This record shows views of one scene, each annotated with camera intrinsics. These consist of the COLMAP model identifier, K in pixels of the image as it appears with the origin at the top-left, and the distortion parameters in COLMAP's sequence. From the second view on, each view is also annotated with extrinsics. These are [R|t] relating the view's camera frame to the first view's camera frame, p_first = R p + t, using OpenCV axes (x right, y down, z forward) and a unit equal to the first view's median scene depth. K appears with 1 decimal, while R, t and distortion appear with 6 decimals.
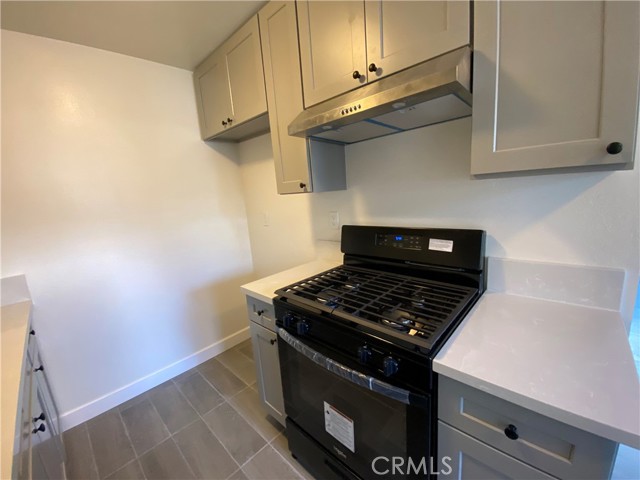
lens RADIAL K [[261.8, 0, 316.5], [0, 261.8, 241.0], [0, 0, 1]] dist [0.001395, -0.002932]
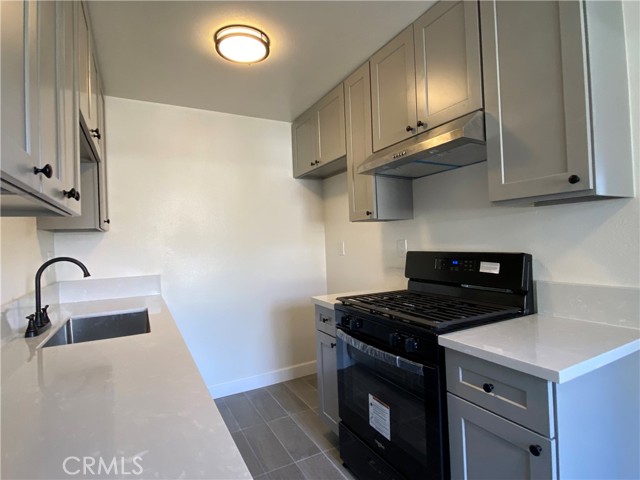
lens RADIAL K [[337.6, 0, 317.6], [0, 337.6, 238.2], [0, 0, 1]] dist [0.007556, -0.005531]
pose [[0.949481, 0.034848, -0.311885, 0.231833], [-0.089983, 0.982318, -0.164181, 0.187607], [0.300648, 0.183951, 0.935827, -0.527148]]
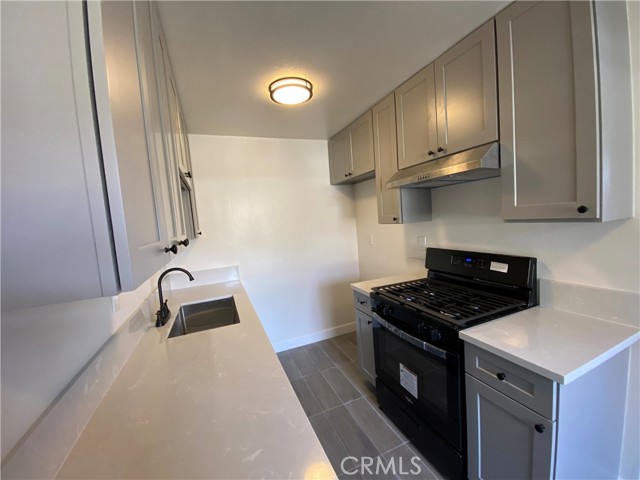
lens RADIAL K [[261.8, 0, 318.4], [0, 261.8, 239.8], [0, 0, 1]] dist [0.001395, -0.002932]
pose [[0.914591, 0.036948, -0.402689, 0.167167], [-0.064036, 0.996485, -0.054010, 0.009613], [0.399278, 0.075184, 0.913742, -0.580594]]
